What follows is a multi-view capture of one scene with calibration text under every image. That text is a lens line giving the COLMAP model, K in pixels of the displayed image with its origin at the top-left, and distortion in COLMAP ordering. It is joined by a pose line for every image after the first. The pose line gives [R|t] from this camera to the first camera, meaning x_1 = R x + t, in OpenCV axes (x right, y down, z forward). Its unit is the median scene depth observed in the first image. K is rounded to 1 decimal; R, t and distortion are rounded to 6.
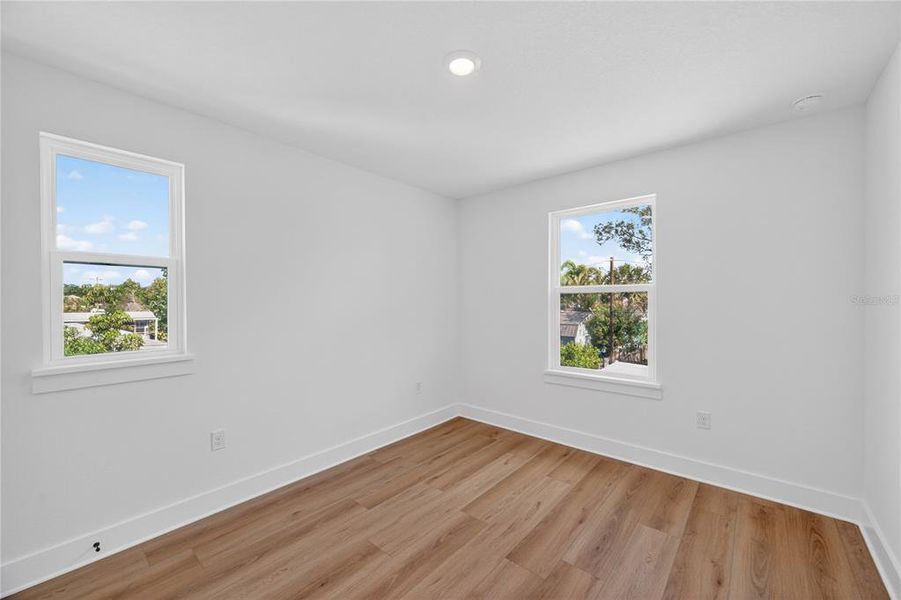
lens RADIAL K [[354.3, 0, 452.2], [0, 354.3, 302.4], [0, 0, 1]] dist [-0.000827, 0.000101]
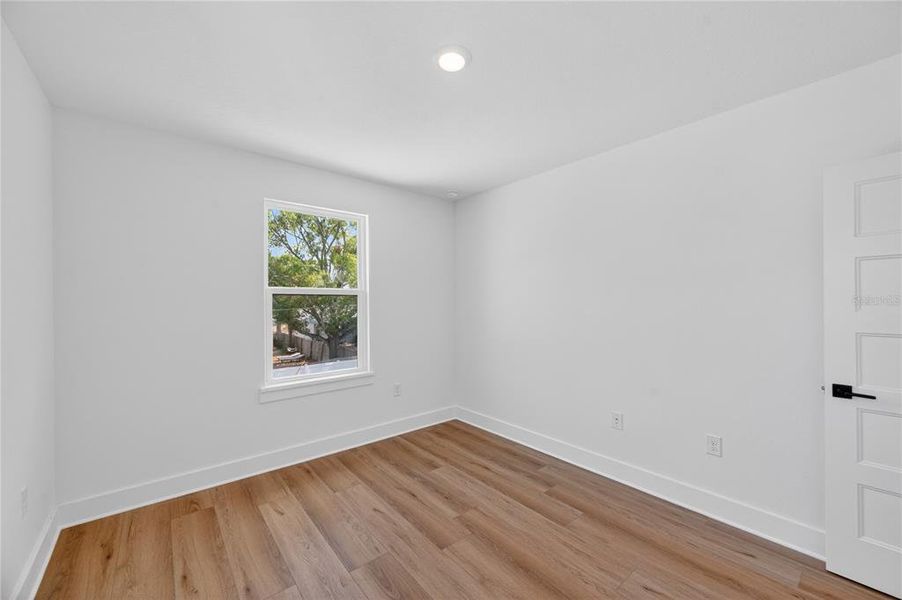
lens RADIAL K [[358.2, 0, 453.0], [0, 358.2, 293.6], [0, 0, 1]] dist [0.014122, -0.000070]
pose [[0.161903, 0.032053, 0.986286, -0.540983], [0.009140, 0.999381, -0.033979, 0.011119], [-0.986764, 0.014516, 0.161510, 0.477987]]
